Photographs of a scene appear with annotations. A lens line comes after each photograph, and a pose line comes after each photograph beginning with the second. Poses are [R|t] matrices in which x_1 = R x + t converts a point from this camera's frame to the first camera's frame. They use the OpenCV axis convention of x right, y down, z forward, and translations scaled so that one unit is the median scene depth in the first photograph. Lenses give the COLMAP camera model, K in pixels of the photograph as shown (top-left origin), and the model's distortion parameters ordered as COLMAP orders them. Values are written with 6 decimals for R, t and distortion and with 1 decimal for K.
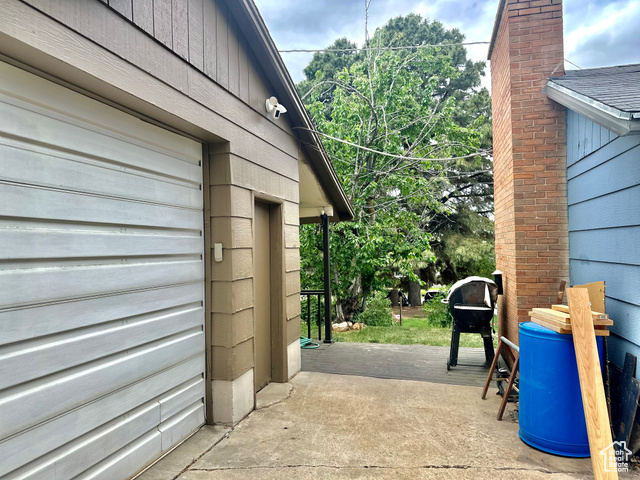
lens RADIAL K [[453.6, 0, 319.8], [0, 453.6, 239.0], [0, 0, 1]] dist [0.000539, -0.005845]
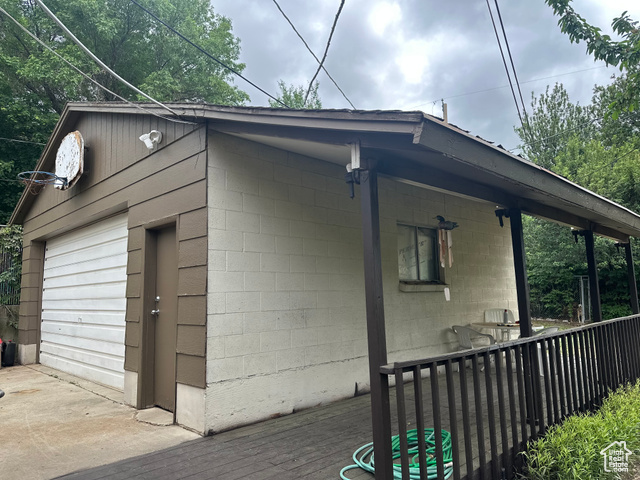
lens RADIAL K [[453.6, 0, 319.1], [0, 453.6, 238.5], [0, 0, 1]] dist [0.000539, -0.005845]
pose [[-0.502514, -0.078039, -0.861040, 0.654190], [0.048195, 0.991841, -0.118022, 0.093489], [0.863225, -0.100805, -0.494653, 1.985400]]
